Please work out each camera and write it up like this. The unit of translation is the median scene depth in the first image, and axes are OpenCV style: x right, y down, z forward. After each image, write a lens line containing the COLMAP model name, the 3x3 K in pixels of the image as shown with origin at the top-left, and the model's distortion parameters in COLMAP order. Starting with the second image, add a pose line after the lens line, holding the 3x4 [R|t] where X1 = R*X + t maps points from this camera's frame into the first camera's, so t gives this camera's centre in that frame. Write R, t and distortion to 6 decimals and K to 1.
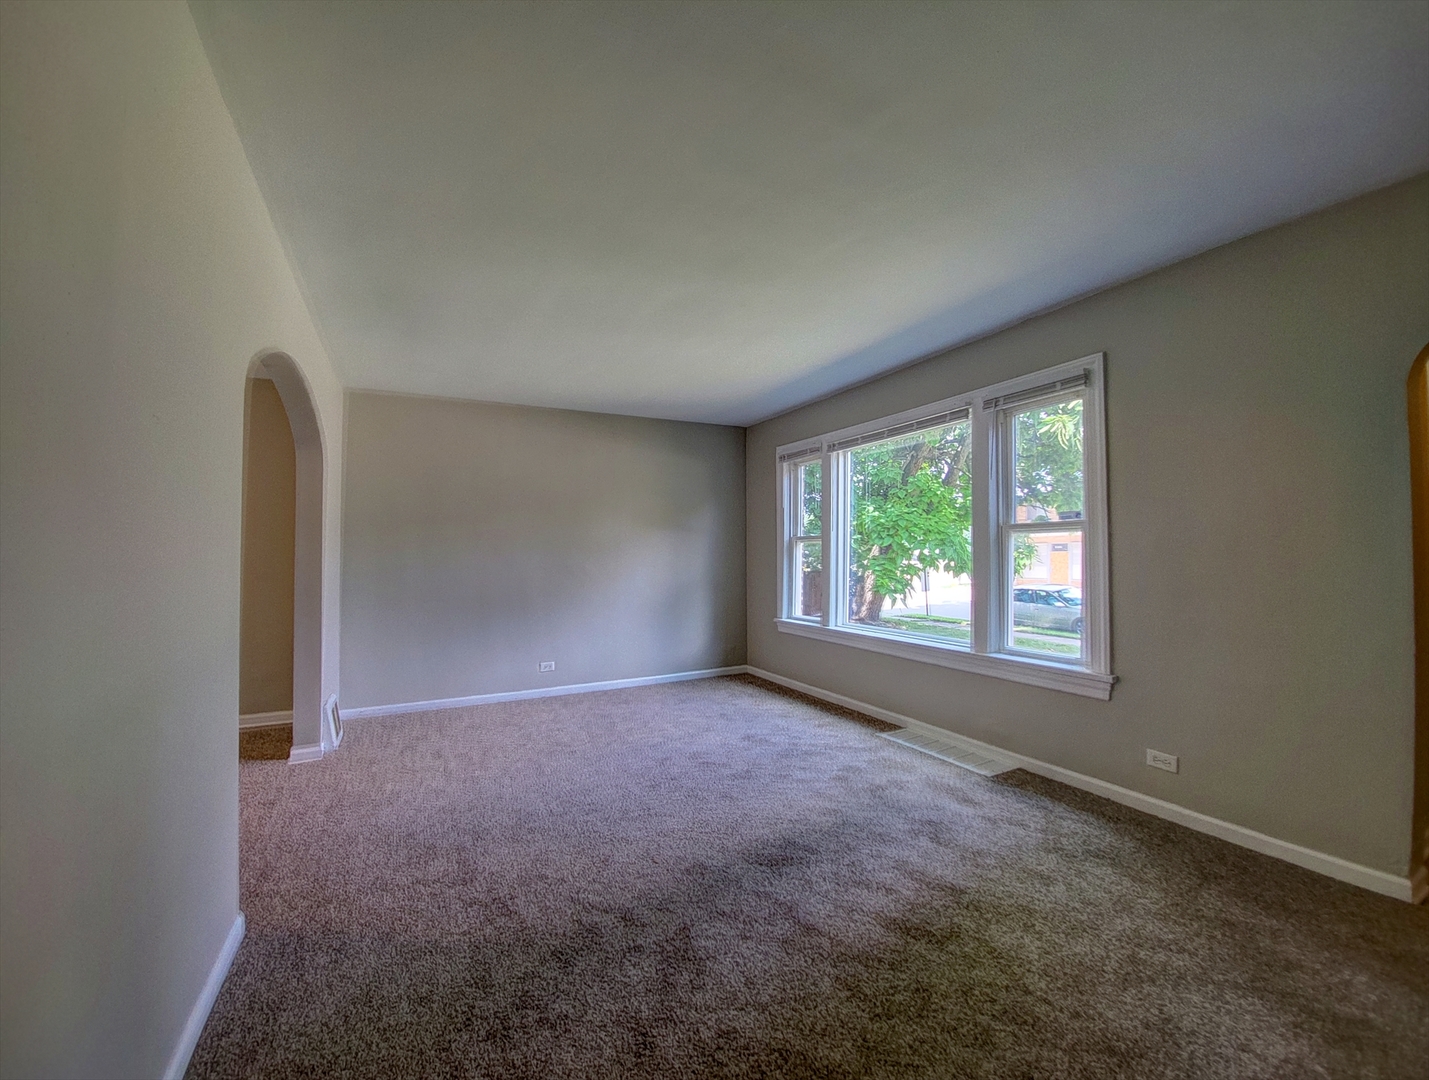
lens RADIAL K [[581.4, 0, 716.0], [0, 581.4, 550.1], [0, 0, 1]] dist [0.000013, -0.000185]
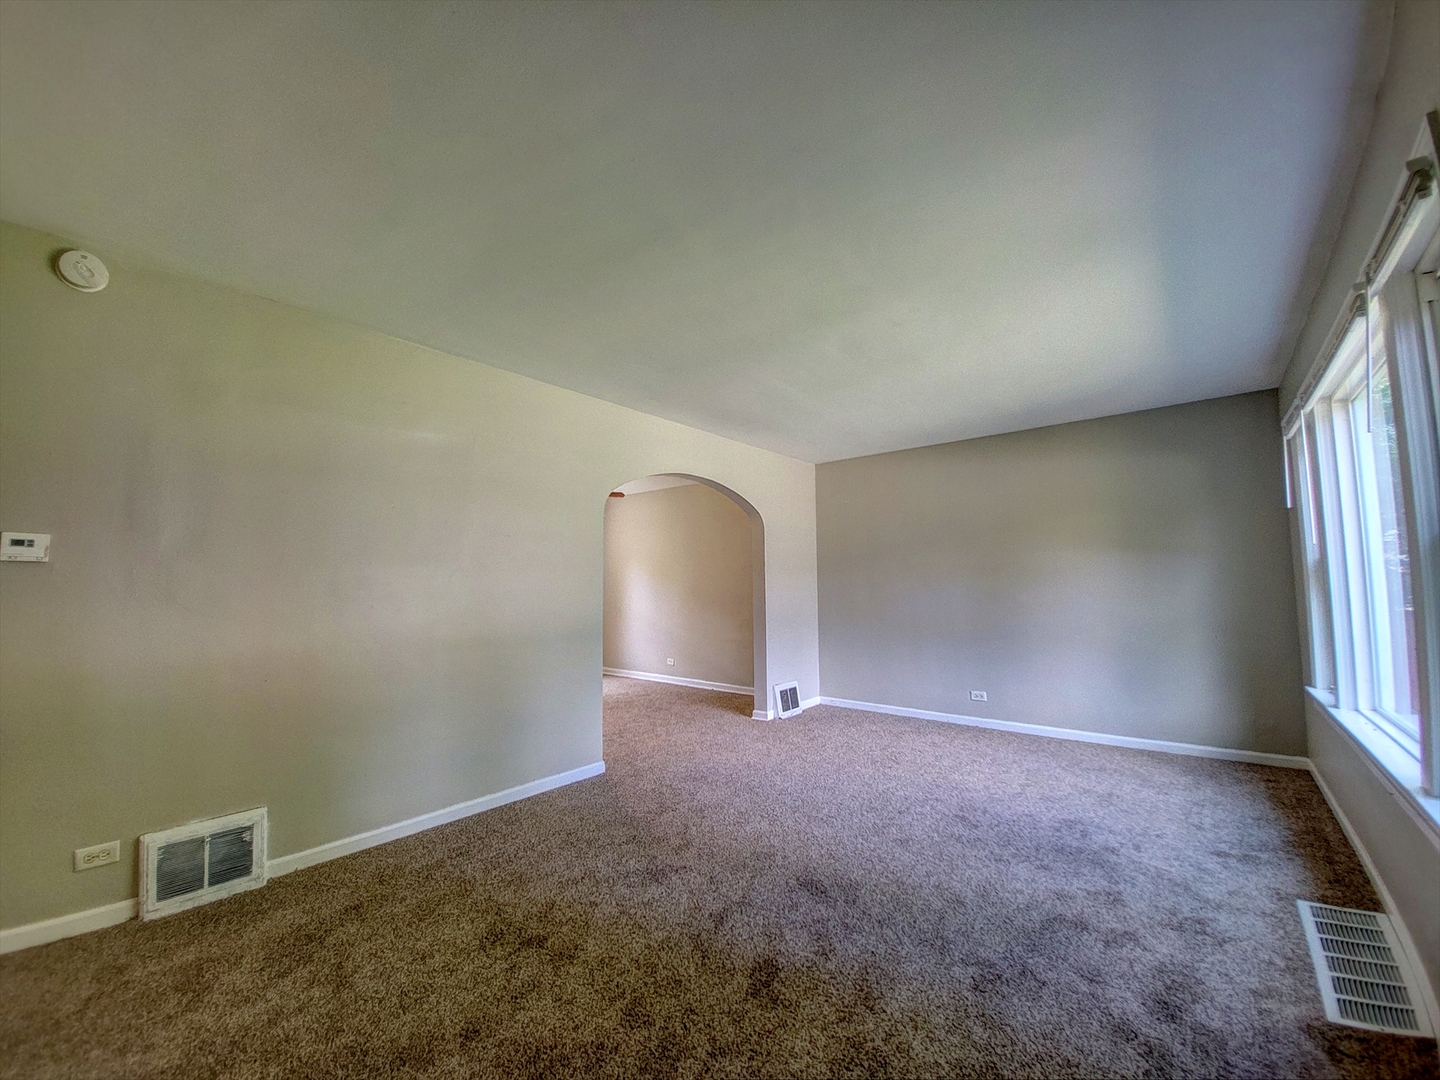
lens RADIAL K [[583.6, 0, 723.3], [0, 583.6, 538.4], [0, 0, 1]] dist [-0.009877, -0.001167]
pose [[0.395543, -0.072115, -0.915612, 0.707475], [0.014774, 0.997283, -0.072165, -0.007950], [0.918328, 0.015017, 0.395534, 0.298114]]
